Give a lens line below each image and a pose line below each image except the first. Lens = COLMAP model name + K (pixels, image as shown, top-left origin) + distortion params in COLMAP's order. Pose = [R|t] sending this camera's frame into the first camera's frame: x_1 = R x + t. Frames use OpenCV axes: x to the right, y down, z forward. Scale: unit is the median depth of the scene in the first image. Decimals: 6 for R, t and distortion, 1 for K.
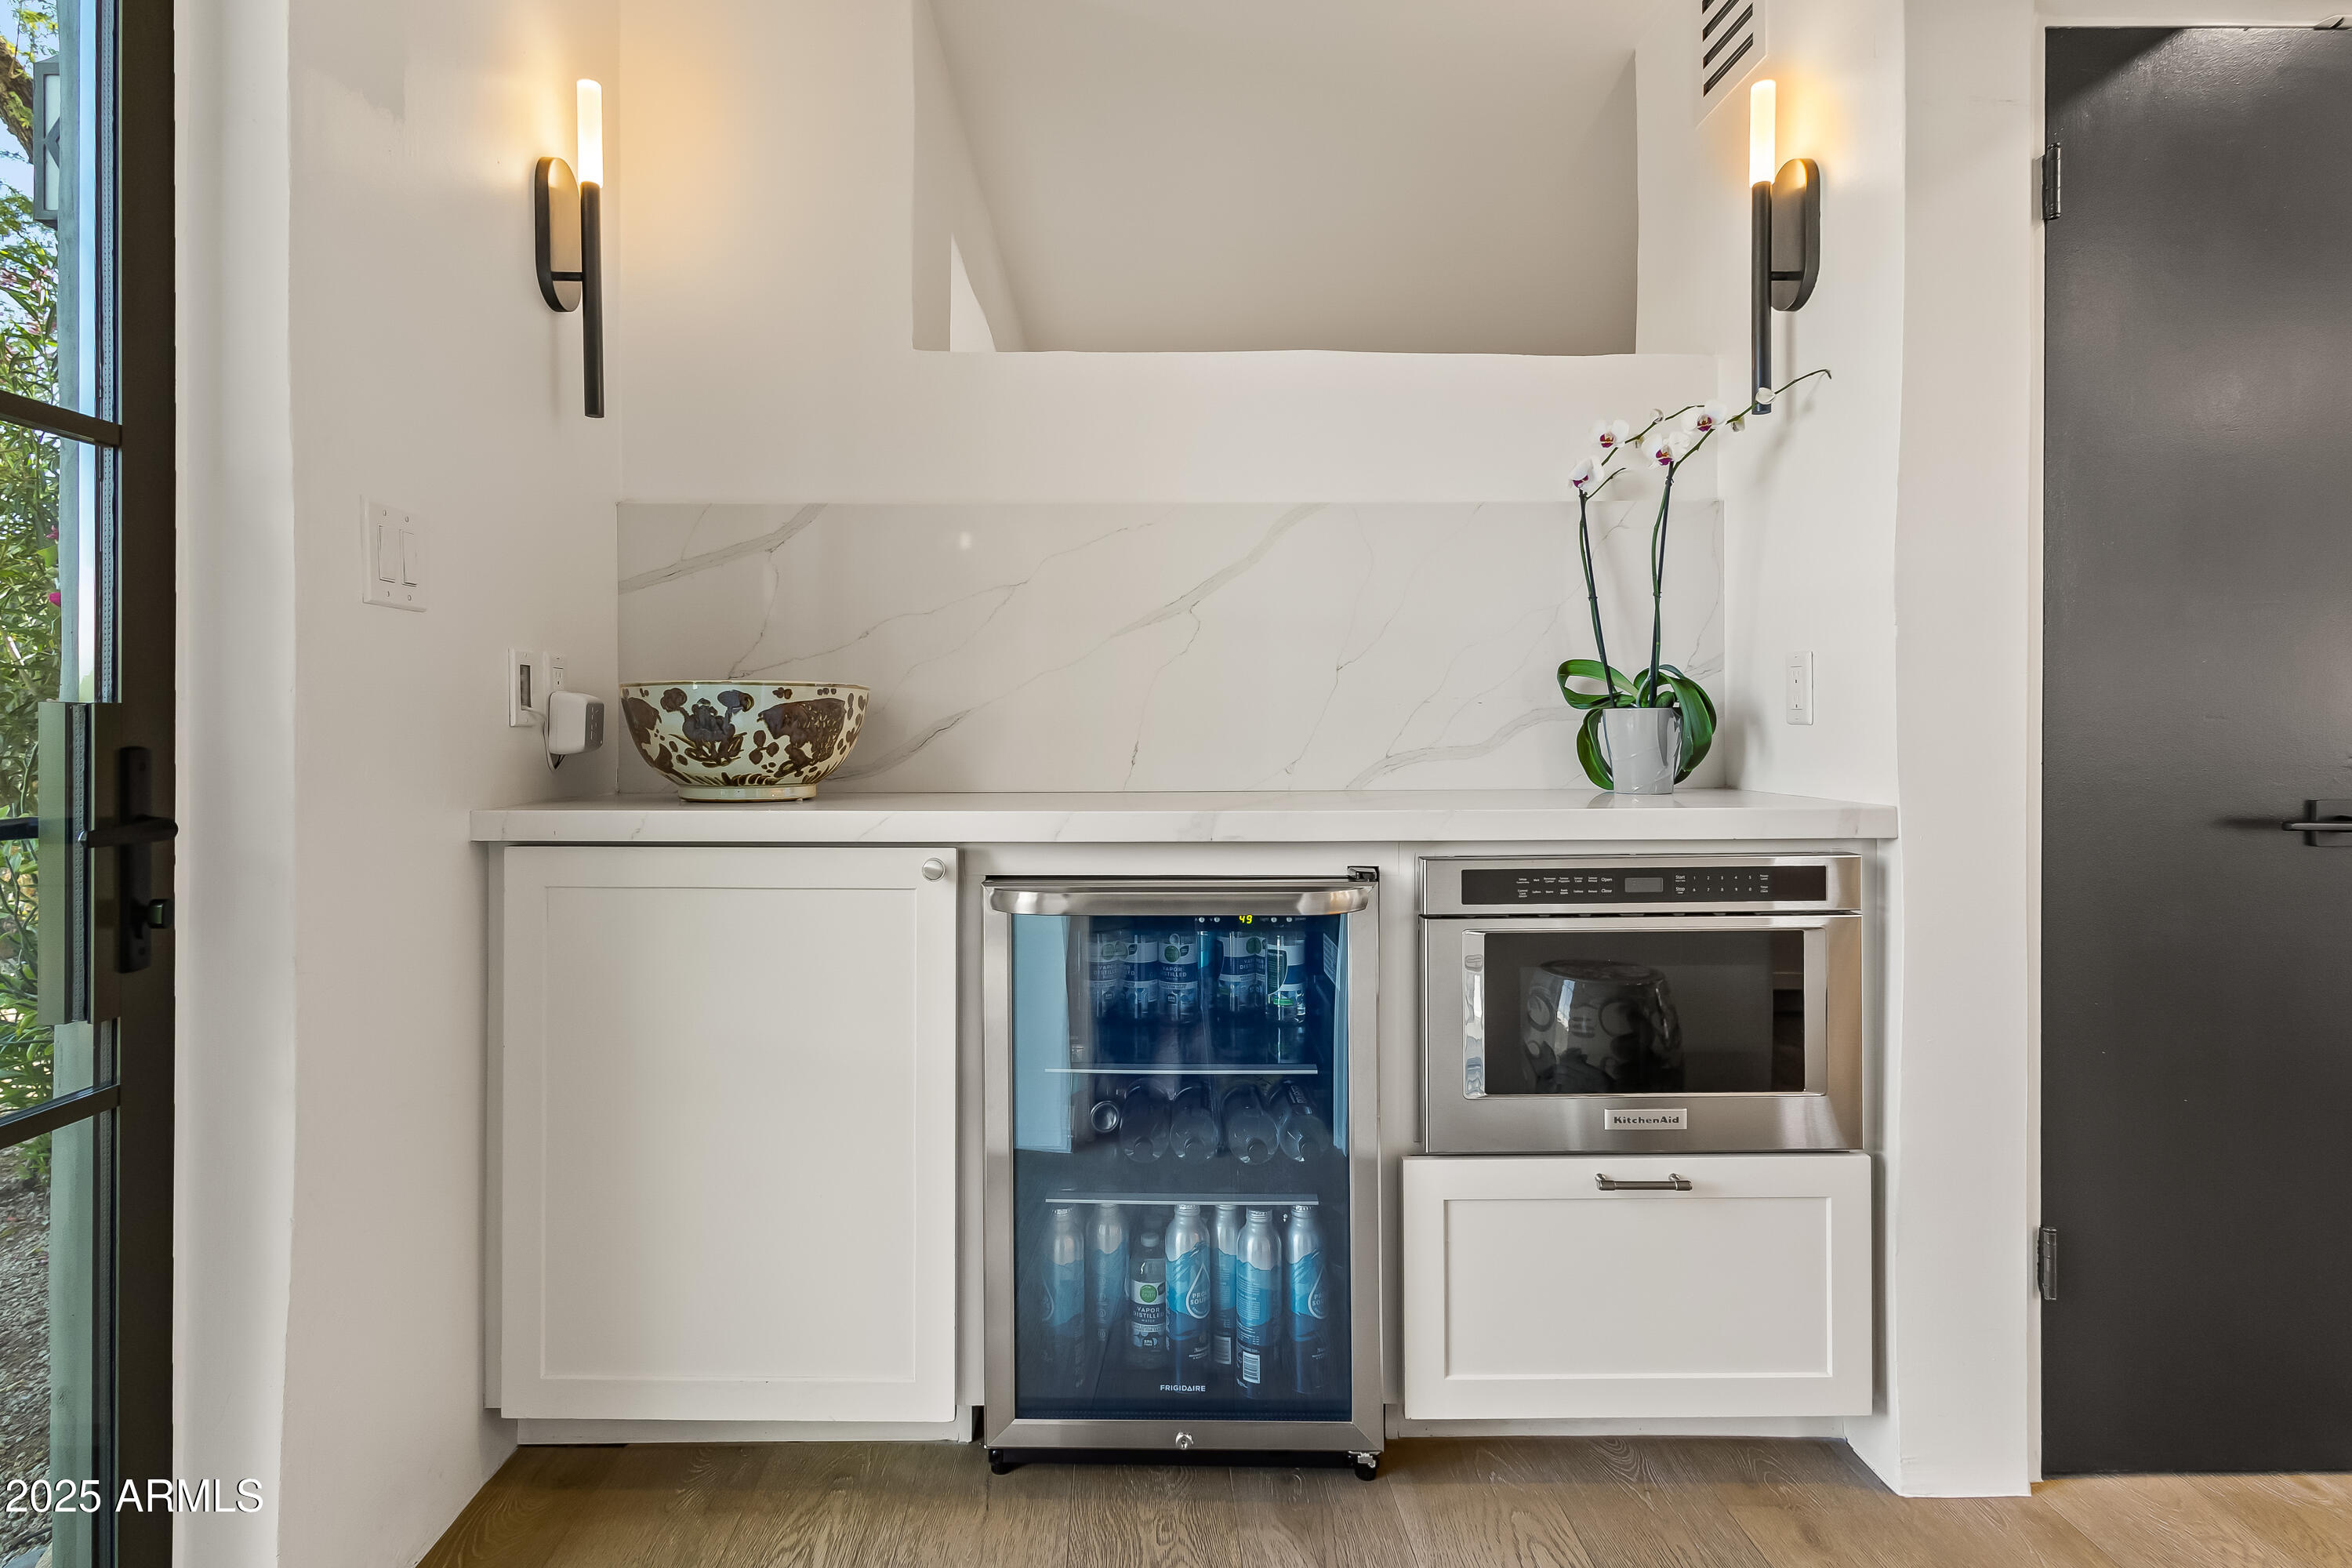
lens RADIAL K [[1146.8, 0, 1162.6], [0, 1146.8, 715.5], [0, 0, 1]] dist [-0.001927, -0.000305]
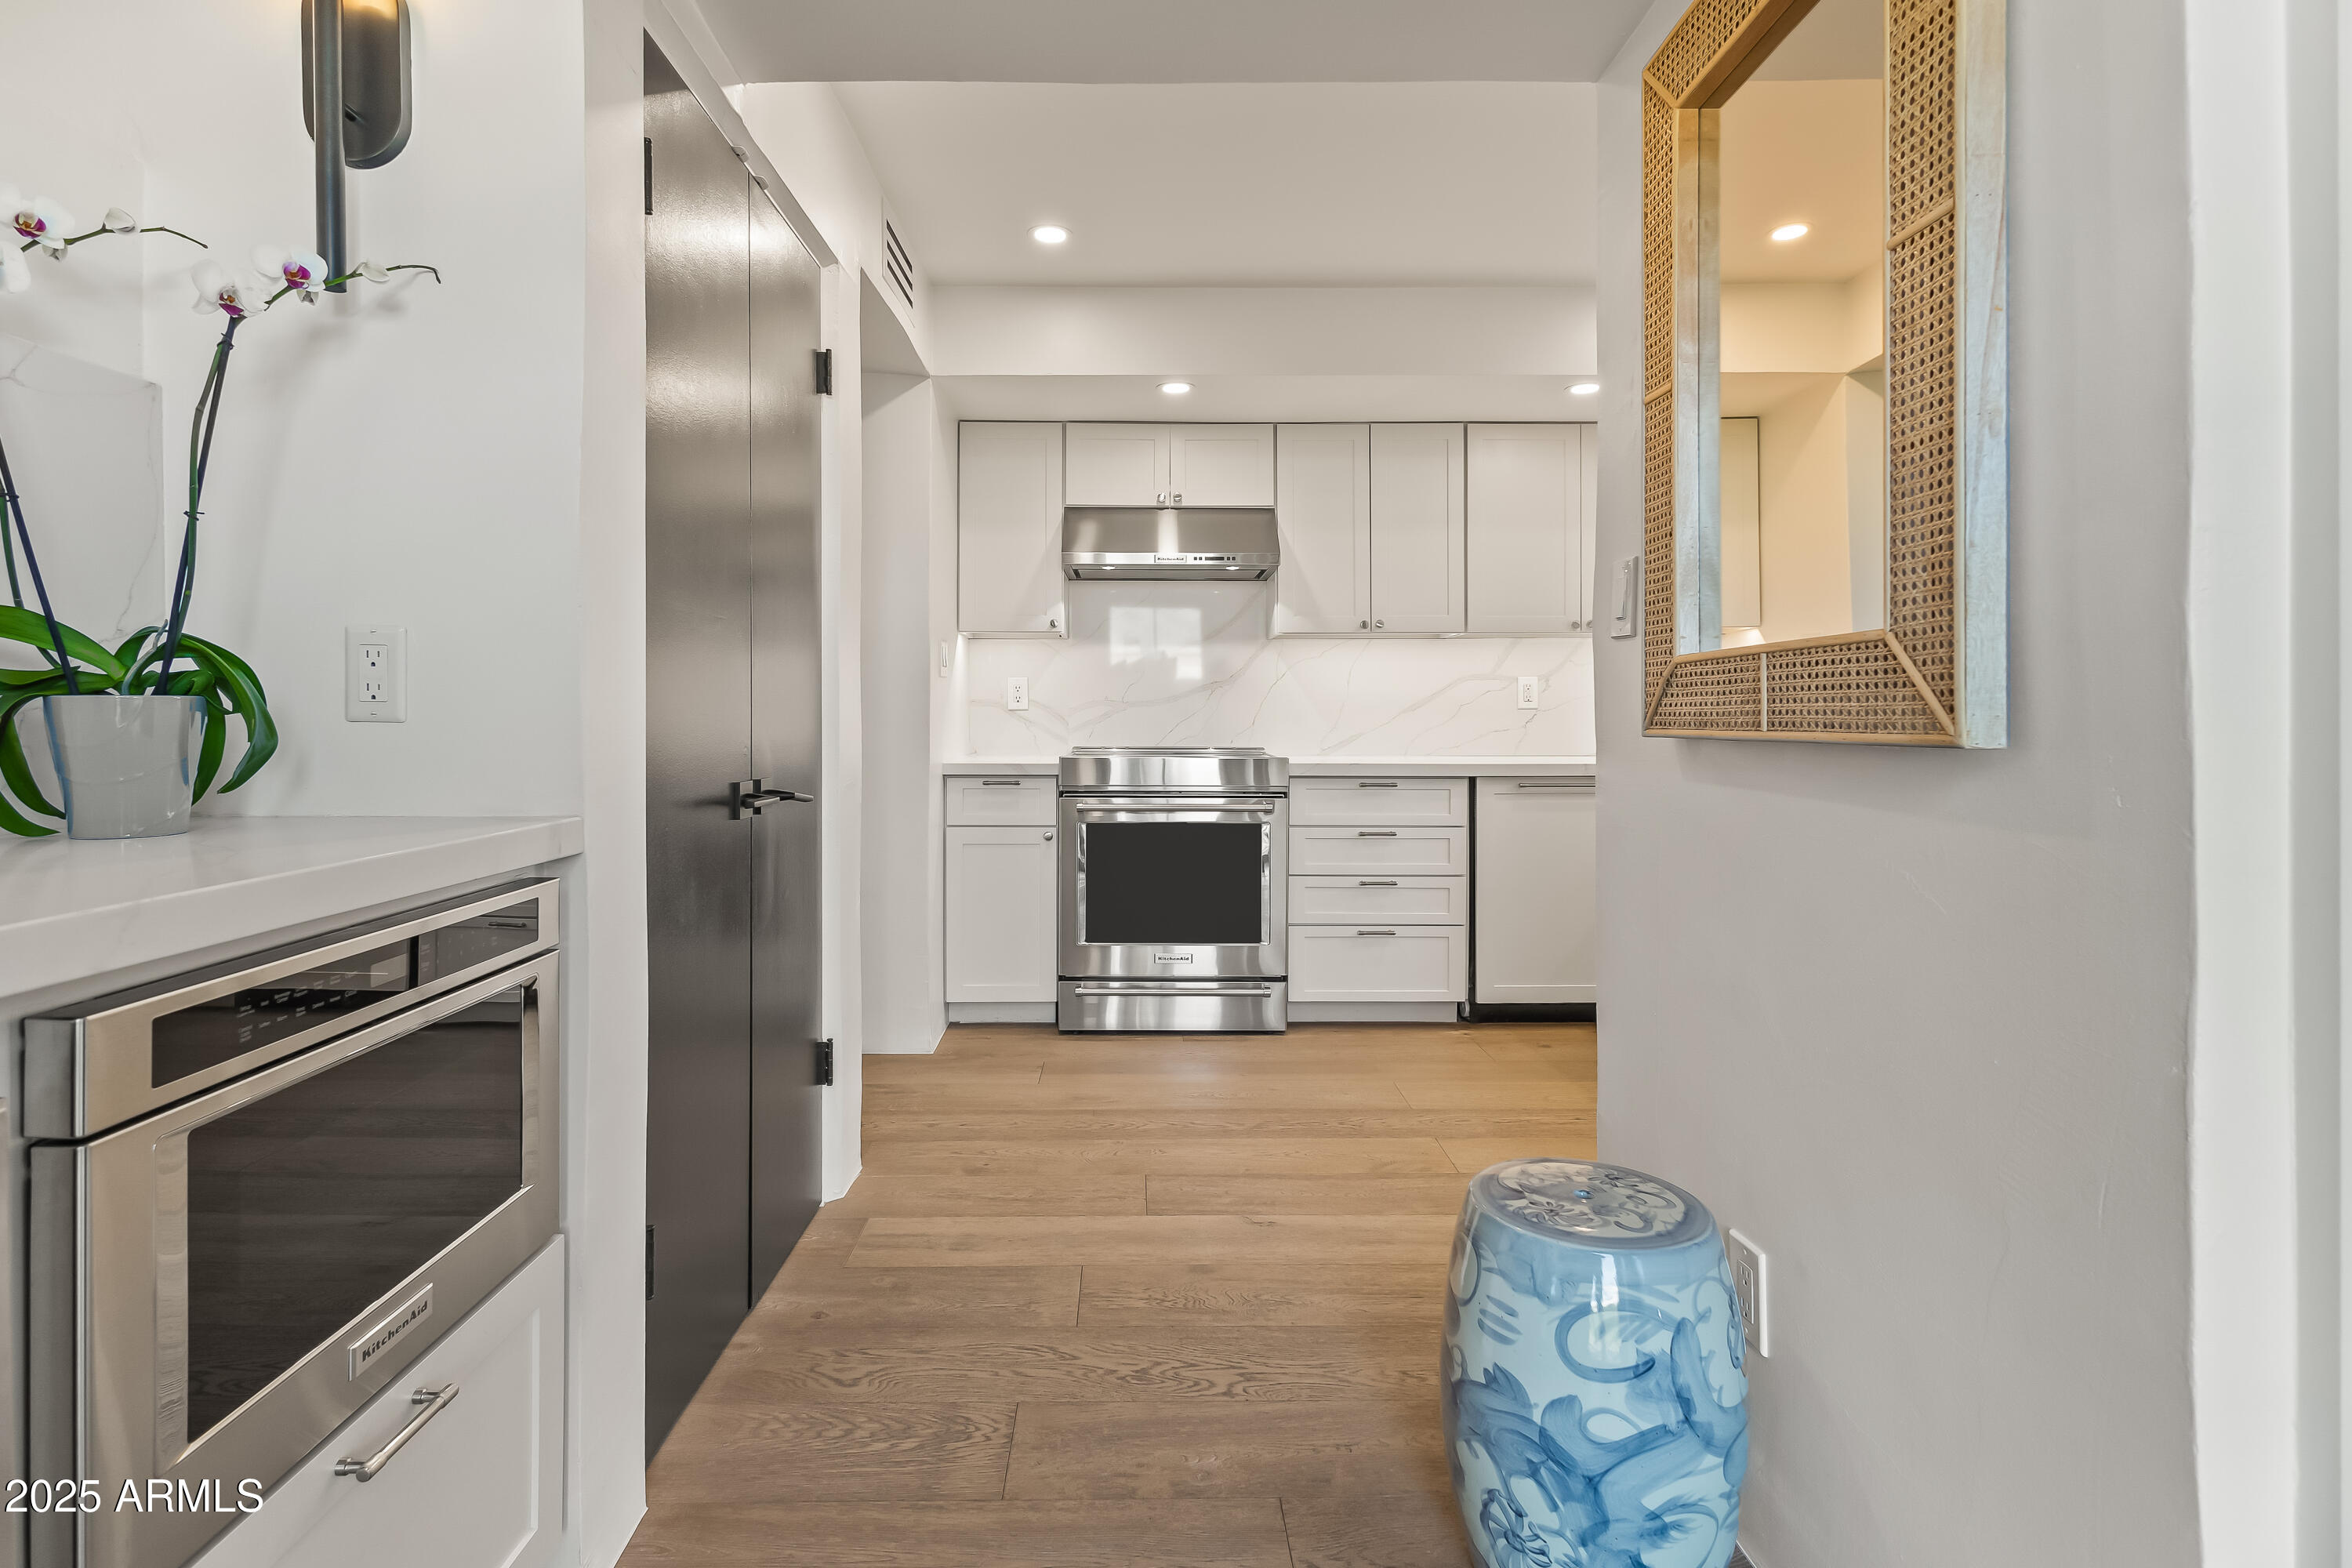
lens RADIAL K [[1146.8, 0, 1162.6], [0, 1146.8, 715.5], [0, 0, 1]] dist [-0.001927, -0.000305]
pose [[0.032837, 0.001622, 0.999459, -0.207822], [-0.005259, 0.999985, -0.001450, 0.002751], [-0.999447, -0.005208, 0.032845, 0.531885]]
